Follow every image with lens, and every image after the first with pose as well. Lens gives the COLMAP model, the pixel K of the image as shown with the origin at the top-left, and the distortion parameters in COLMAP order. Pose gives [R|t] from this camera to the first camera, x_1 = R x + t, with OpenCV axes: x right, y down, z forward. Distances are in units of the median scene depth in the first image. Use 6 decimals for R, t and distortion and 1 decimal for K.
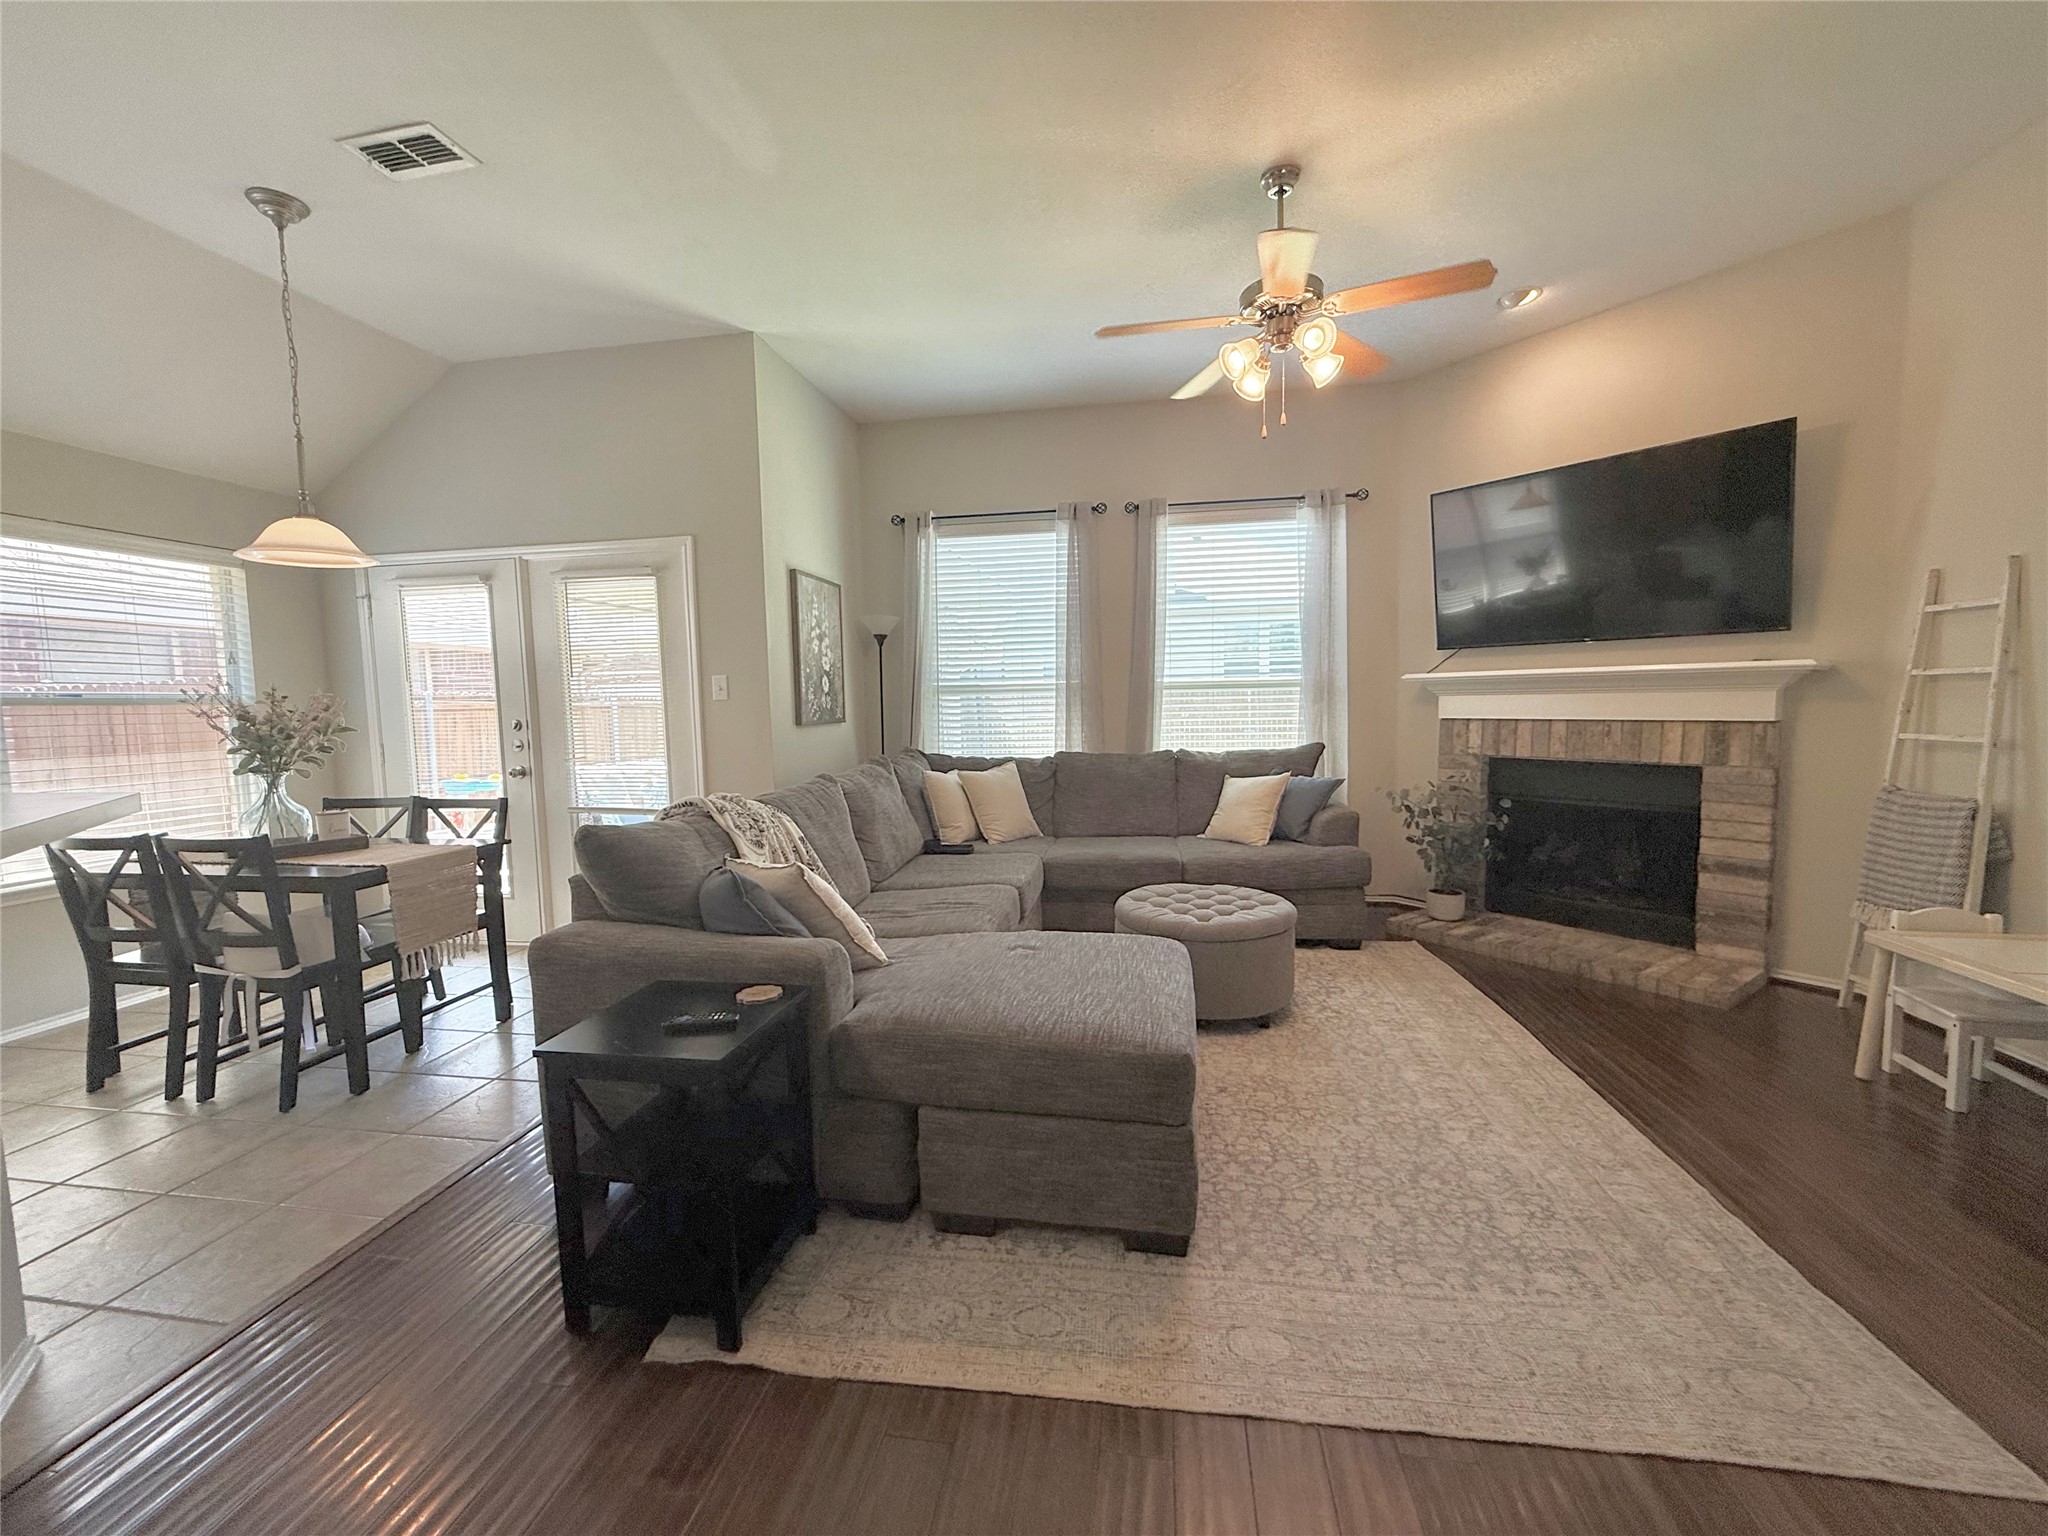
lens RADIAL K [[814.8, 0, 1018.0], [0, 814.8, 768.1], [0, 0, 1]] dist [0.000285, 0.000423]
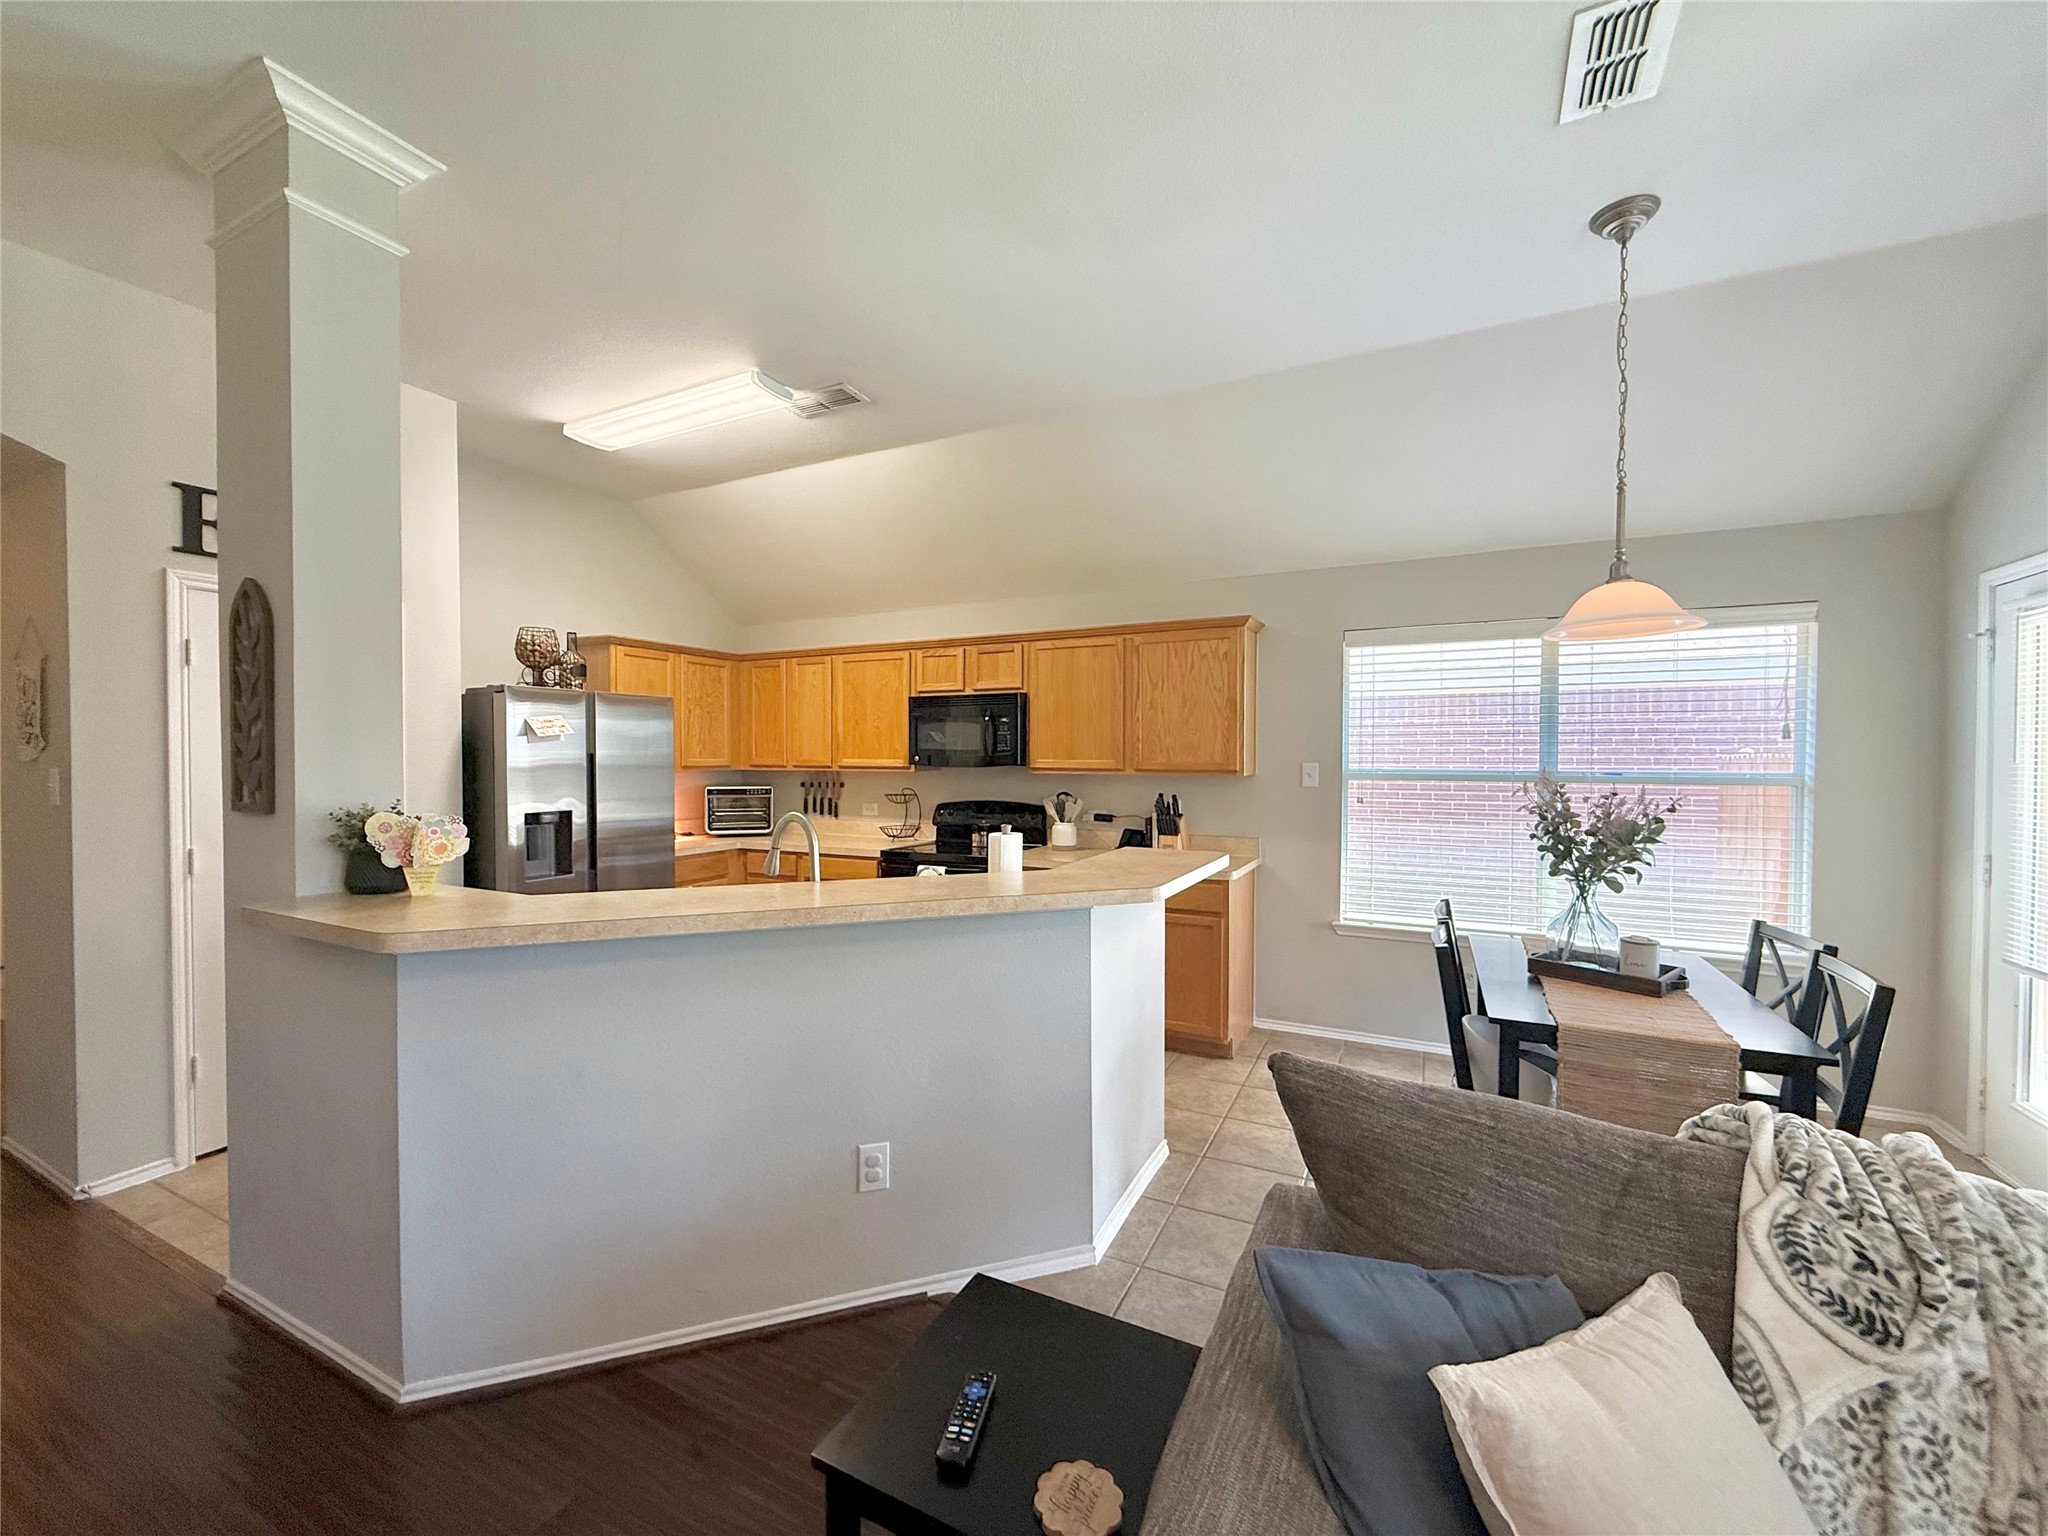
lens RADIAL K [[814.8, 0, 1020.1], [0, 814.8, 765.8], [0, 0, 1]] dist [0.000285, 0.000423]
pose [[-0.290926, 0.033099, -0.956173, 0.072417], [-0.072446, 0.995770, 0.056513, -0.090933], [0.953999, 0.085712, -0.287298, 0.495493]]
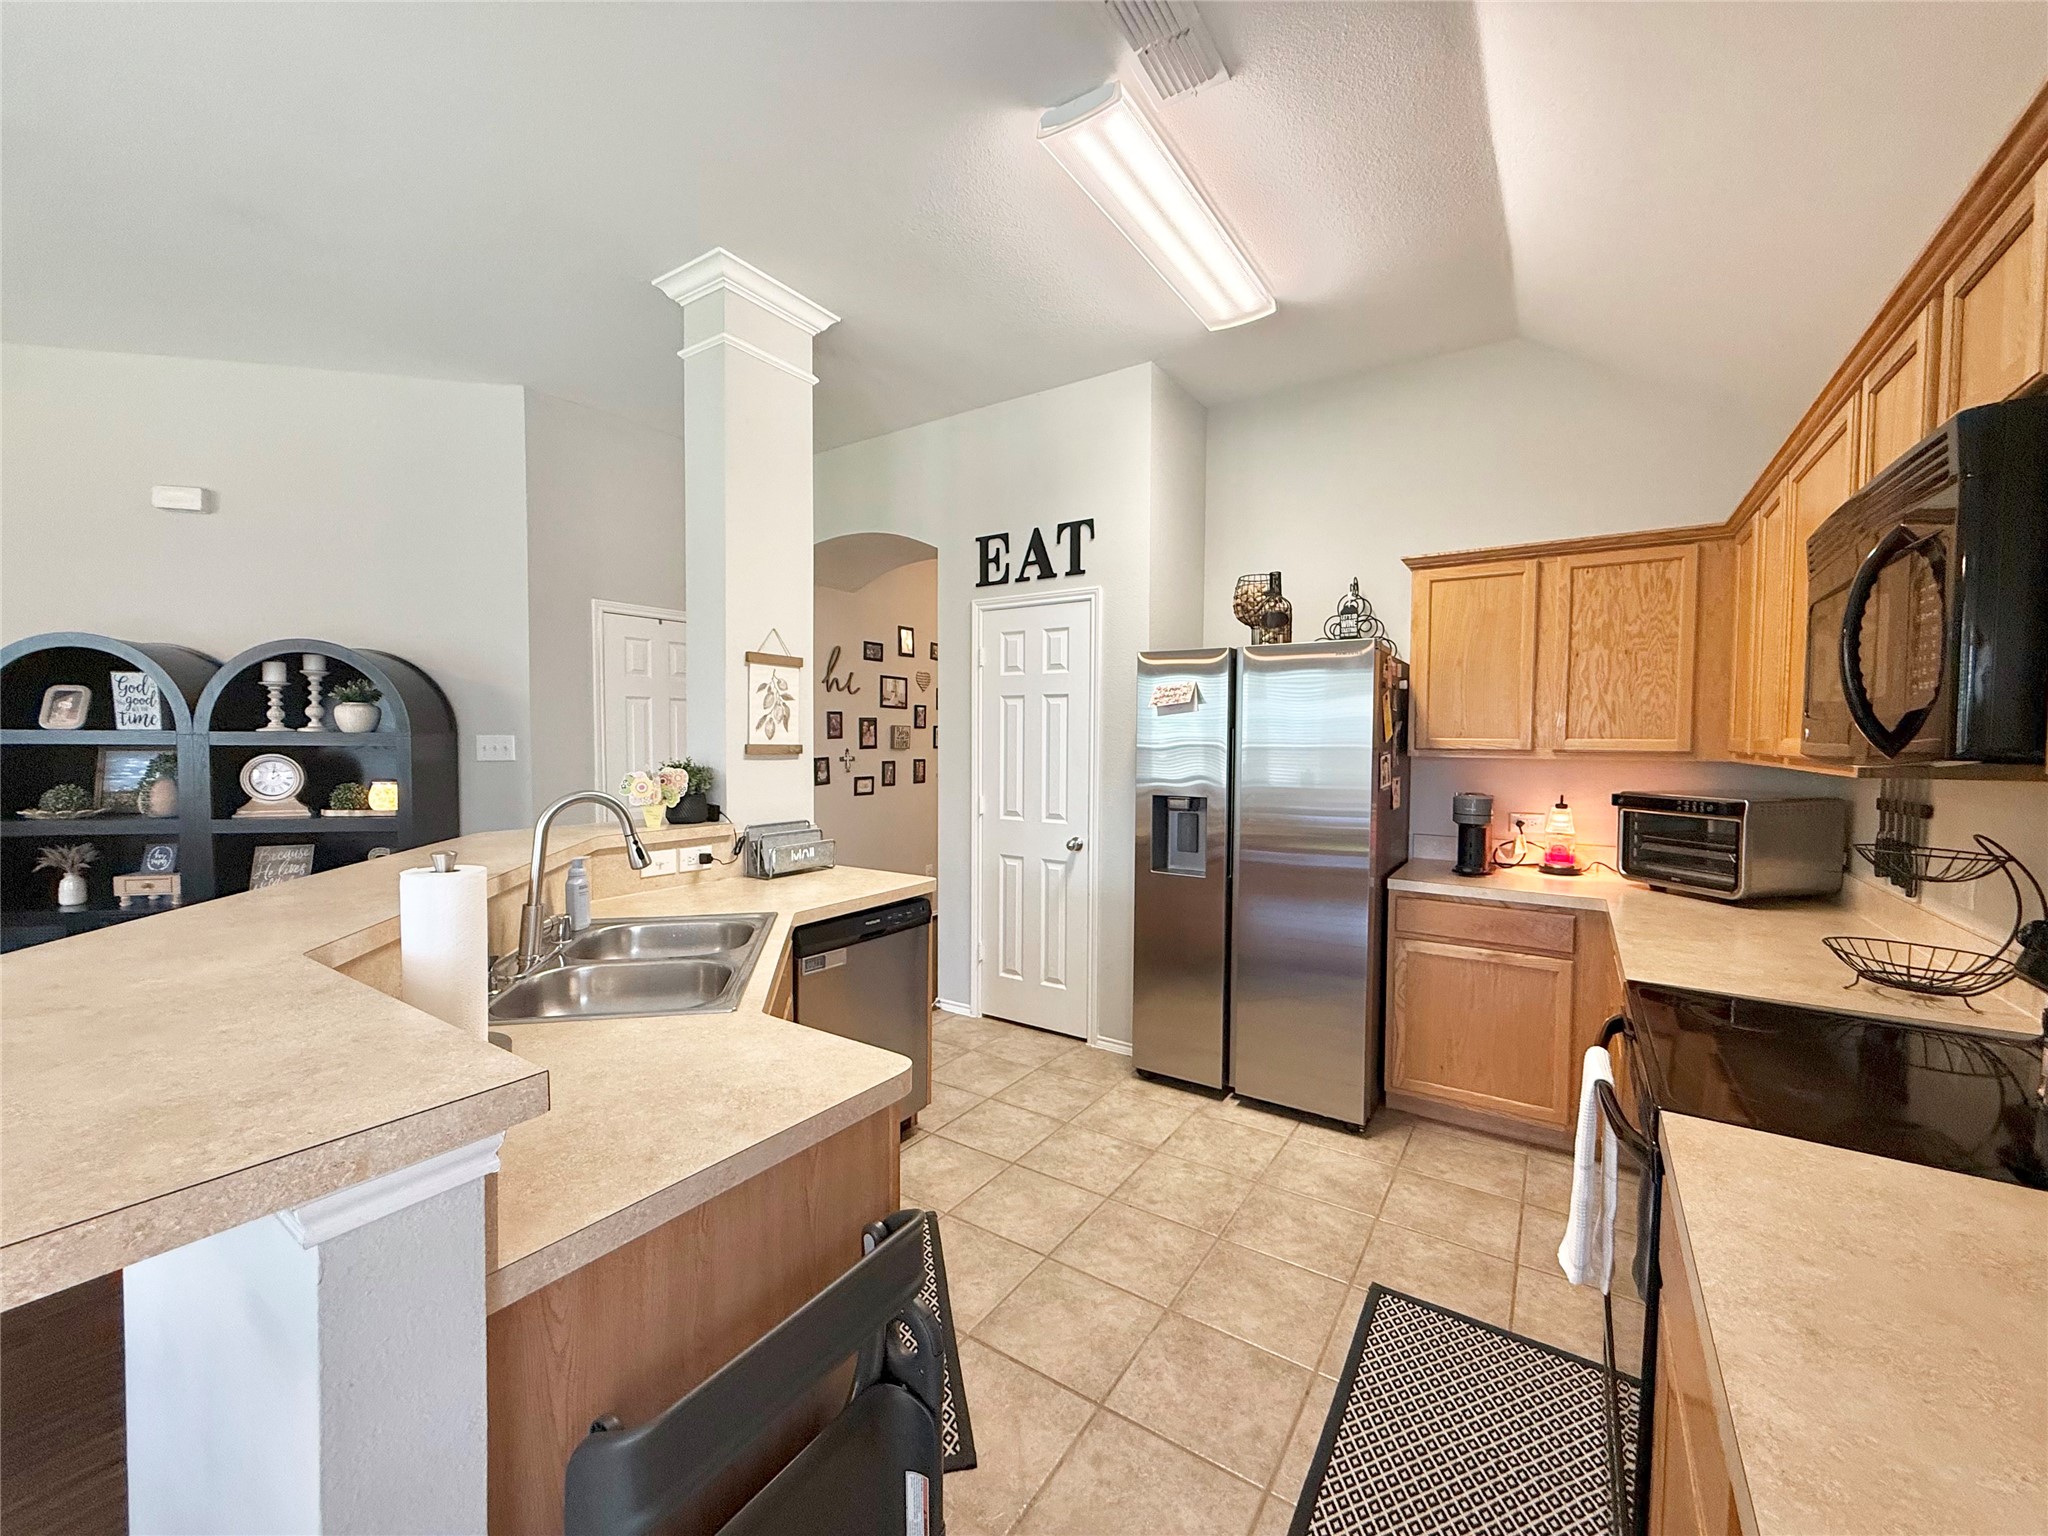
lens RADIAL K [[814.8, 0, 1021.7], [0, 814.8, 768.7], [0, 0, 1]] dist [0.000285, 0.000423]
pose [[-0.912423, -0.001840, 0.409245, -0.870457], [0.044732, 0.993550, 0.104198, -0.061871], [-0.406797, 0.113378, -0.906456, 0.495282]]
